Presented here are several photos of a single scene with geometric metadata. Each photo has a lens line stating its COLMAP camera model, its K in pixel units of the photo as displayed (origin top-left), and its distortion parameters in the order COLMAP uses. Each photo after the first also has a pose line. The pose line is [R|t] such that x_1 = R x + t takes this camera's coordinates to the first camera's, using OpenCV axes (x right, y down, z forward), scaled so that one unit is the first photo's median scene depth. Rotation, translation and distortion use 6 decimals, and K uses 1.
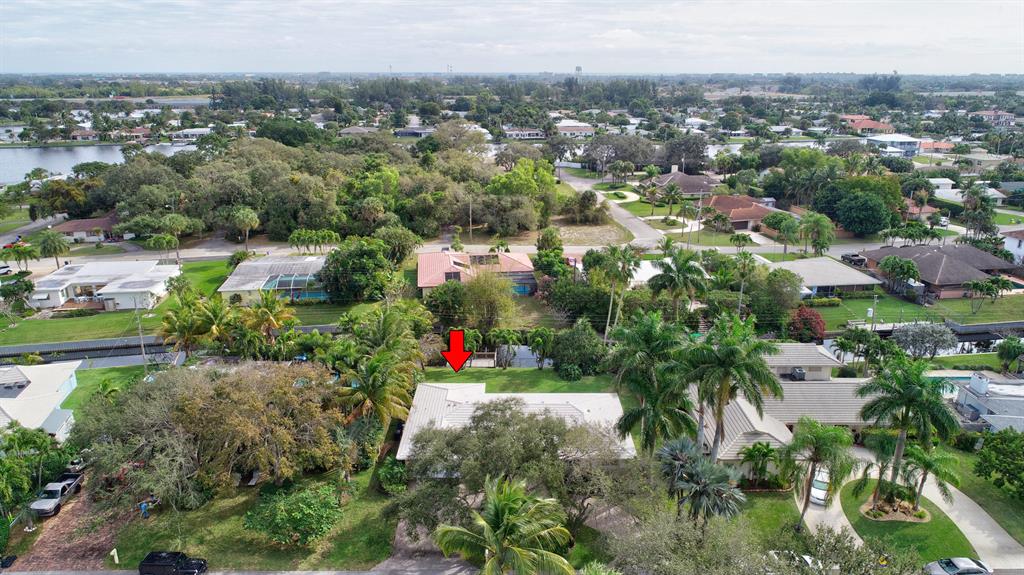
lens RADIAL K [[684.1, 0, 512.0], [0, 684.1, 287.5], [0, 0, 1]] dist [-0.005137, -0.001183]
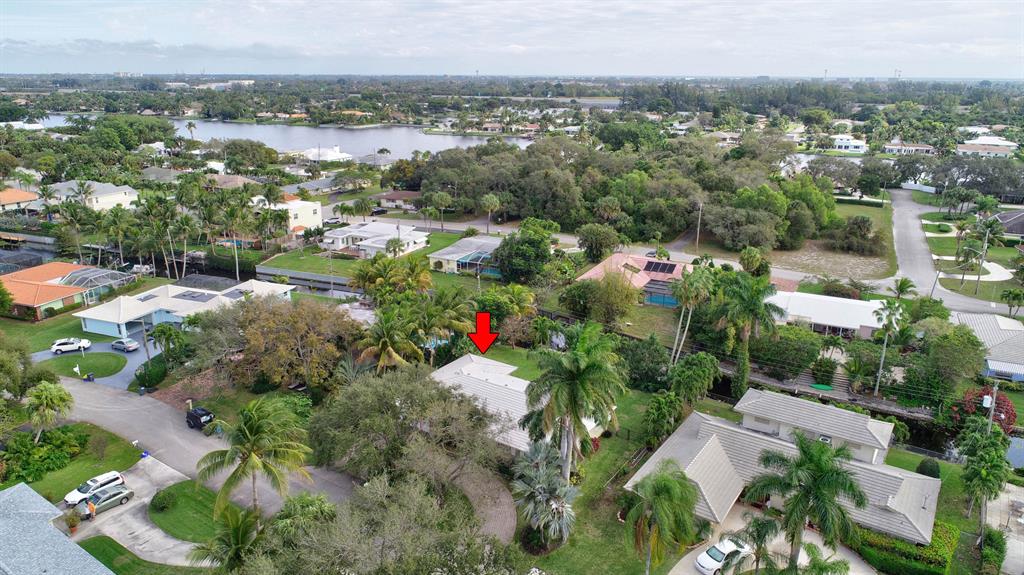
lens RADIAL K [[684.1, 0, 512.0], [0, 684.1, 287.5], [0, 0, 1]] dist [-0.005137, -0.001183]
pose [[0.821972, 0.171969, -0.542944, 0.144080], [-0.174759, 0.983492, 0.046935, -0.009165], [0.542053, 0.056305, 0.838456, 0.022993]]
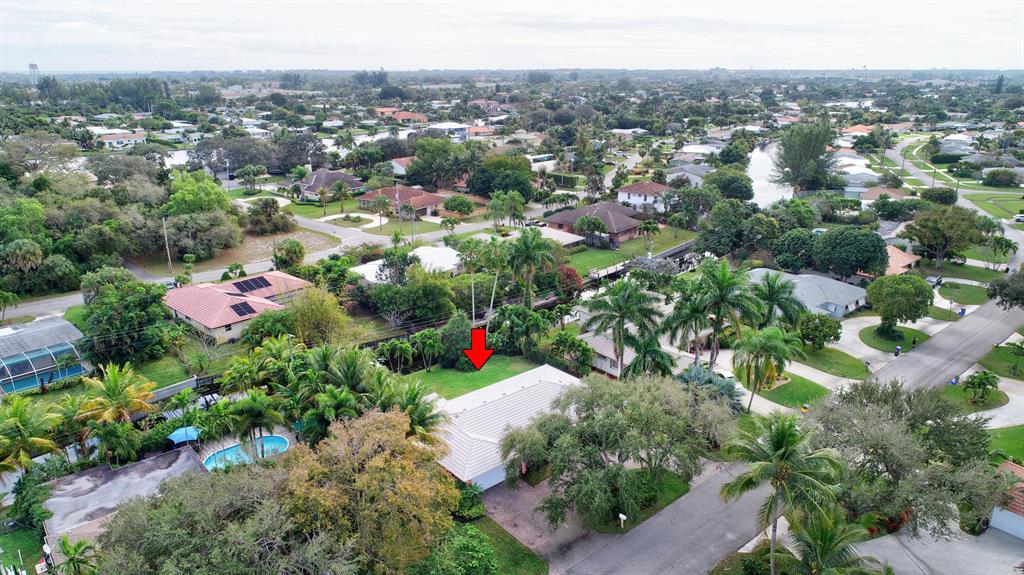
lens RADIAL K [[684.1, 0, 512.0], [0, 684.1, 287.5], [0, 0, 1]] dist [-0.005137, -0.001183]
pose [[0.758187, -0.200754, 0.620362, -0.146827], [0.198276, 0.977352, 0.073952, -0.015932], [-0.621159, 0.066934, 0.780821, 0.049387]]
